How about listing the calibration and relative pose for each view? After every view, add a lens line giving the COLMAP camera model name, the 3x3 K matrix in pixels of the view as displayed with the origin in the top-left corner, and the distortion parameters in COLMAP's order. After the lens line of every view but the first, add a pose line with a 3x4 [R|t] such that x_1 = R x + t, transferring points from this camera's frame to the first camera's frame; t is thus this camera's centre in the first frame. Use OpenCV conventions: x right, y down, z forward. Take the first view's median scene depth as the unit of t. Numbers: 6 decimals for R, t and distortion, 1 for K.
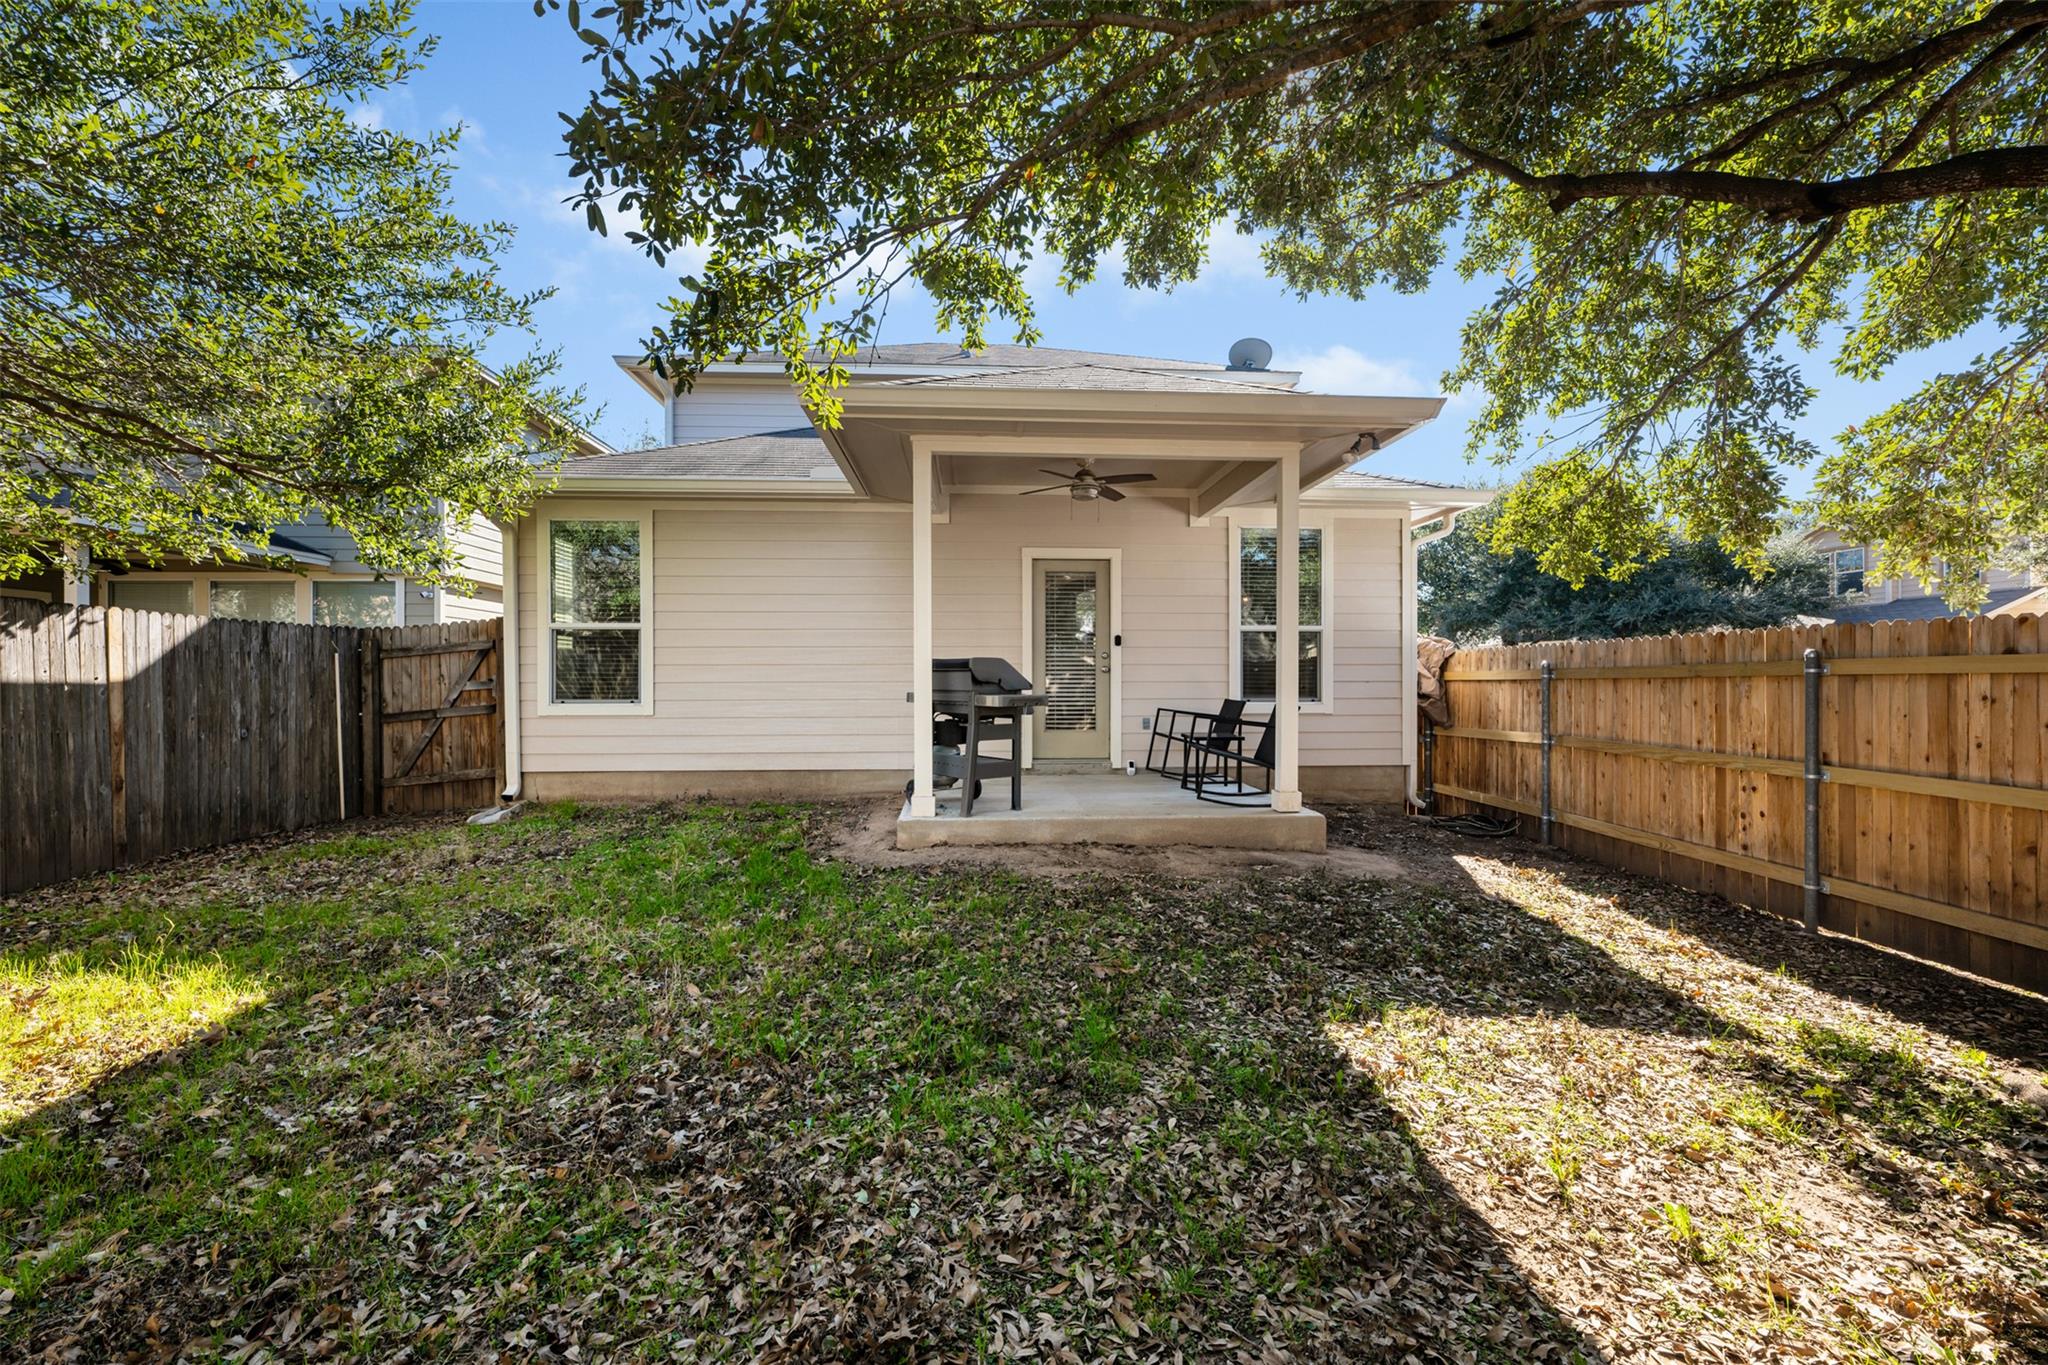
lens RADIAL K [[810.6, 0, 1019.8], [0, 810.6, 680.2], [0, 0, 1]] dist [-0.001239, -0.000144]
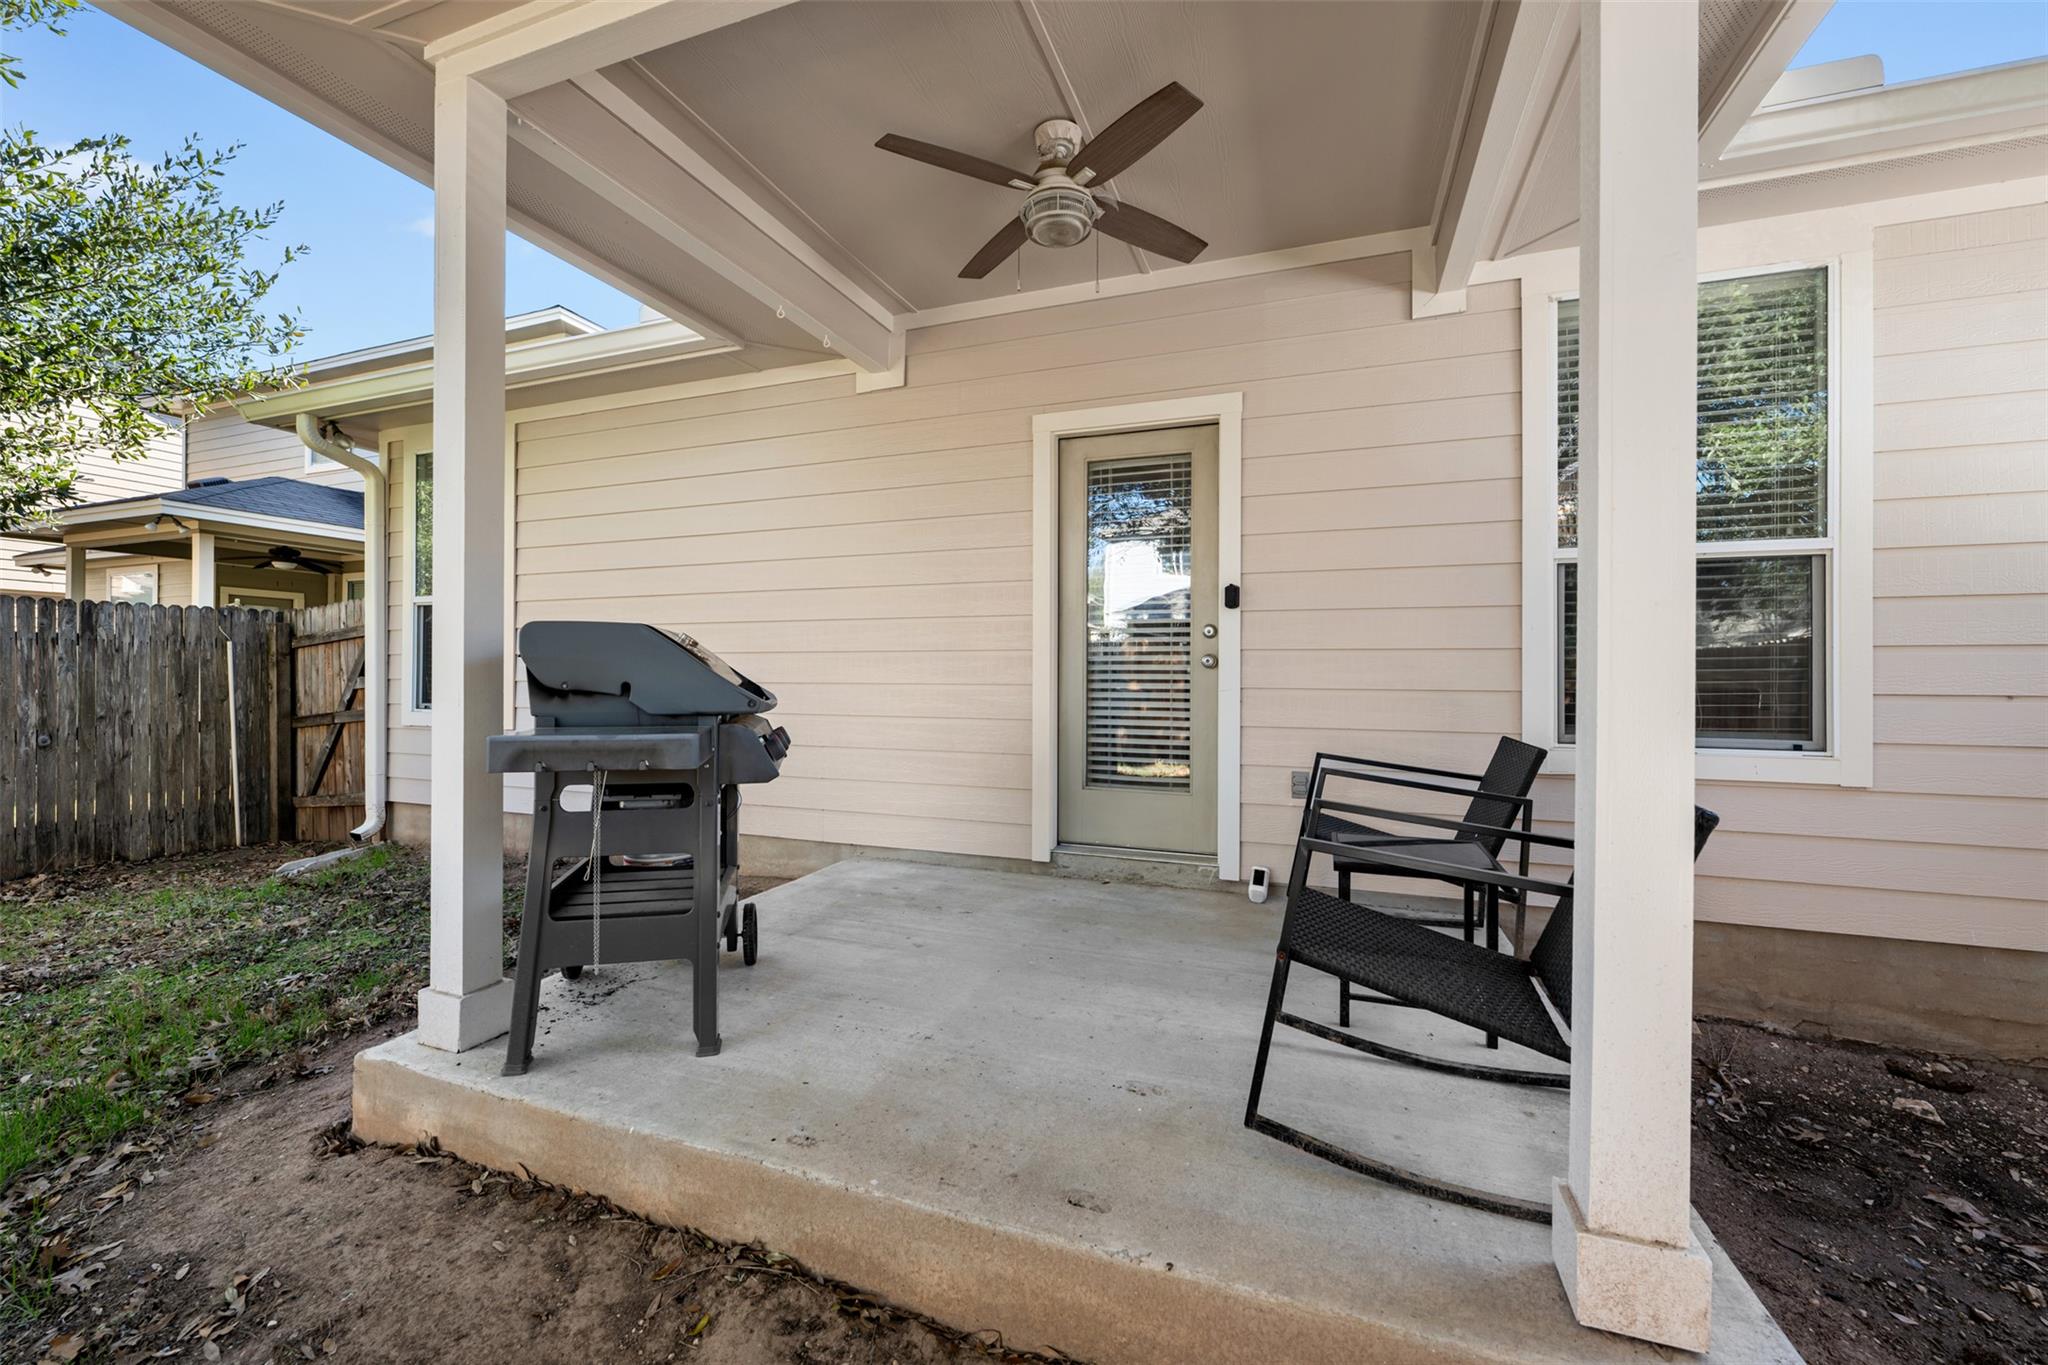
lens RADIAL K [[810.6, 0, 1017.4], [0, 810.6, 673.6], [0, 0, 1]] dist [-0.001239, -0.000144]
pose [[0.916110, 0.006431, -0.400875, 0.204302], [-0.008416, 0.999959, -0.003192, -0.004549], [0.400838, 0.006298, 0.916127, 0.574894]]
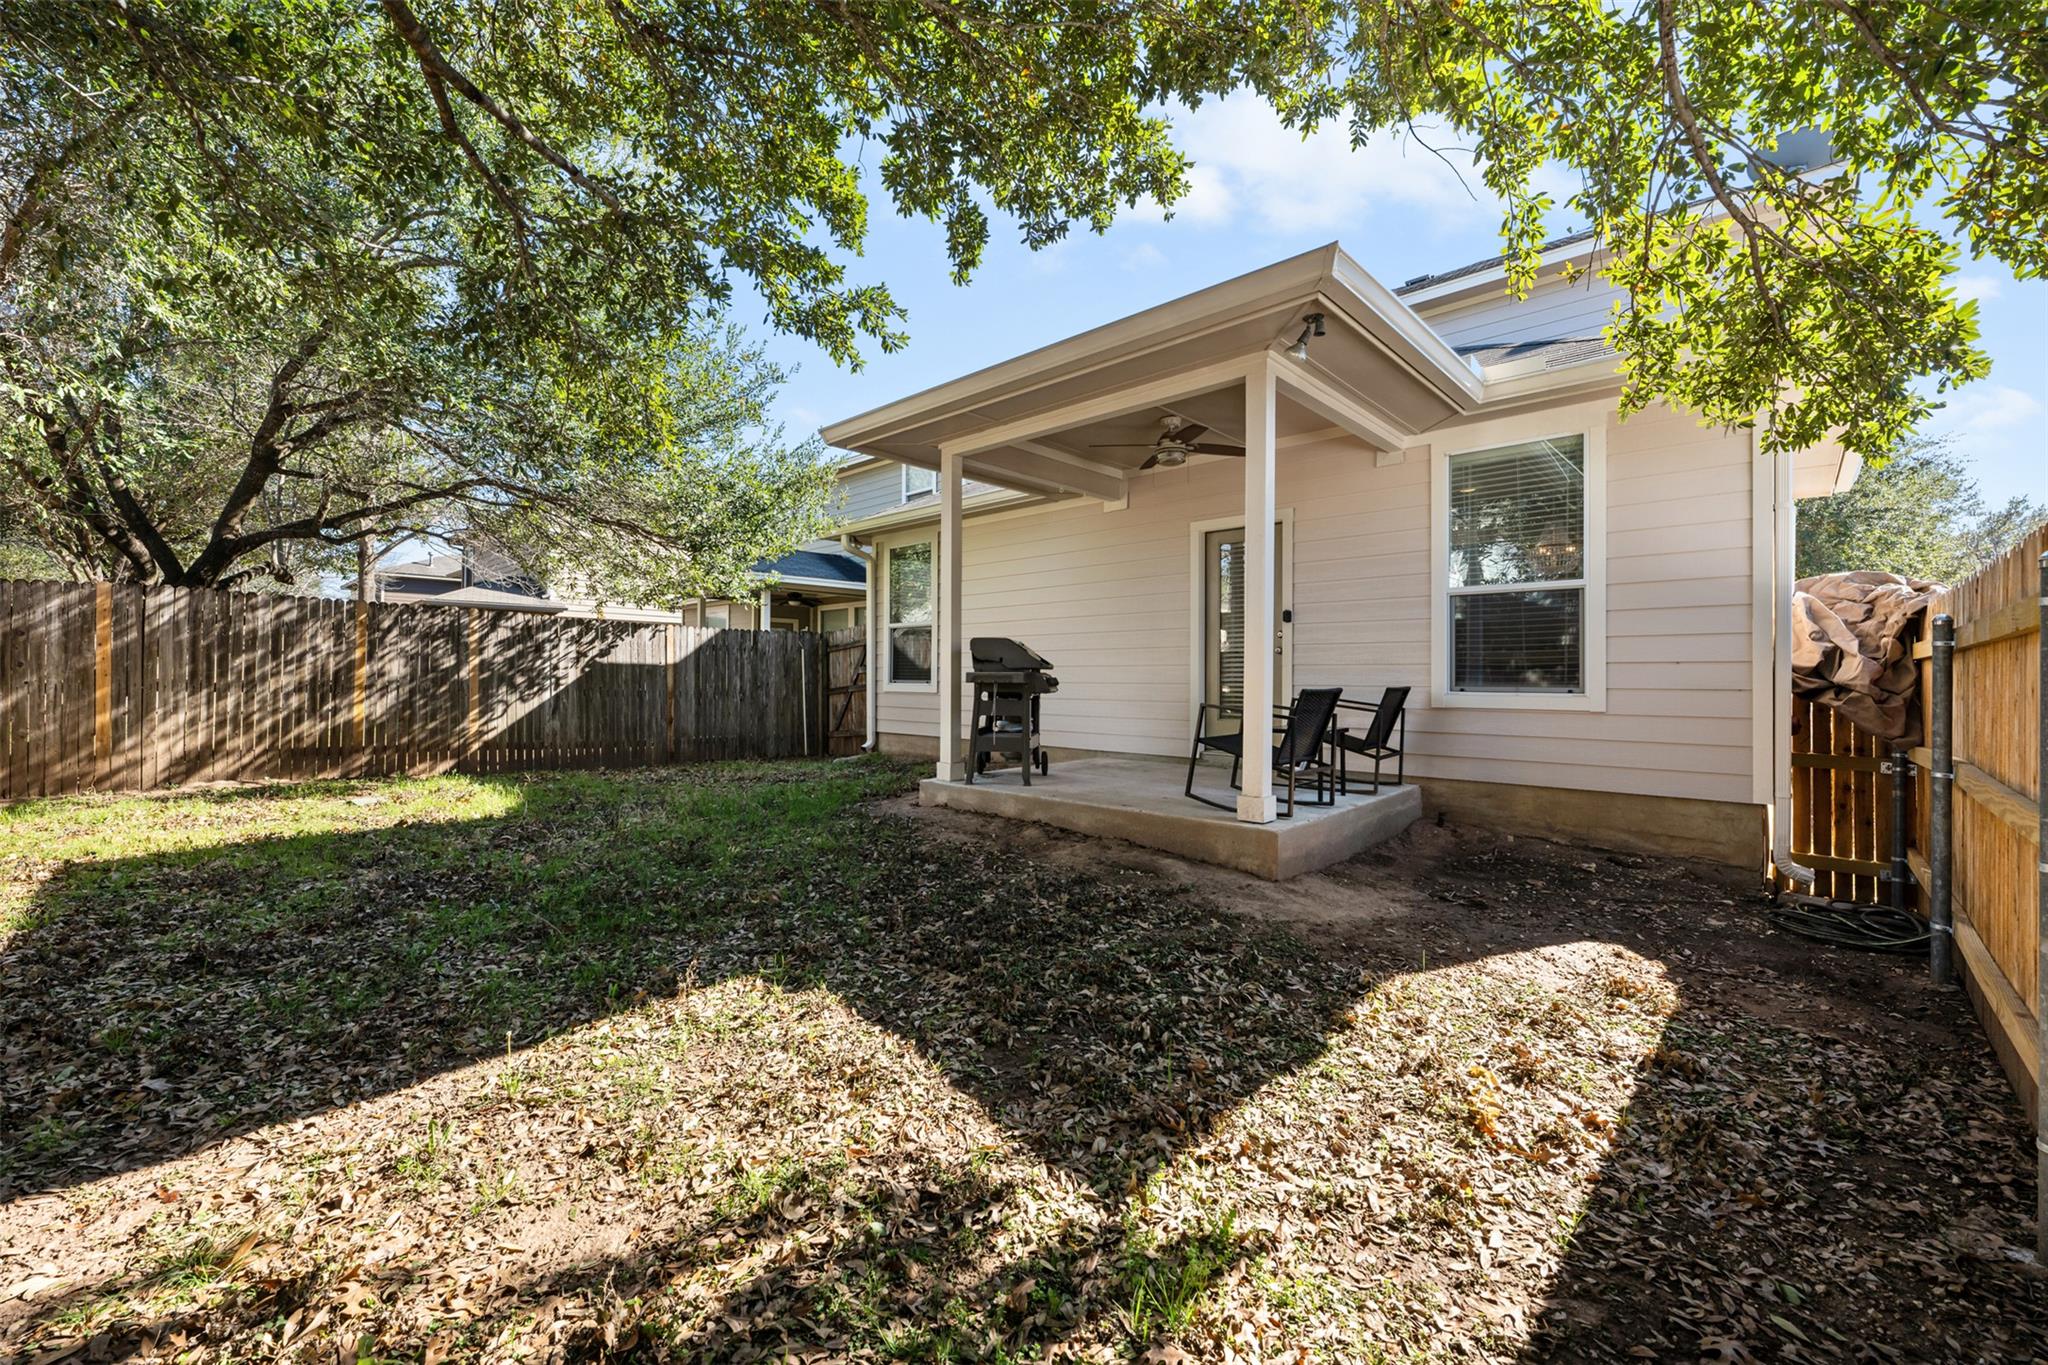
lens RADIAL K [[810.6, 0, 1020.8], [0, 810.6, 668.7], [0, 0, 1]] dist [-0.001239, -0.000144]
pose [[0.692105, -0.001762, -0.721795, 0.573569], [-0.008799, 0.999902, -0.010878, 0.018542], [0.721743, 0.013880, 0.692022, 0.224466]]
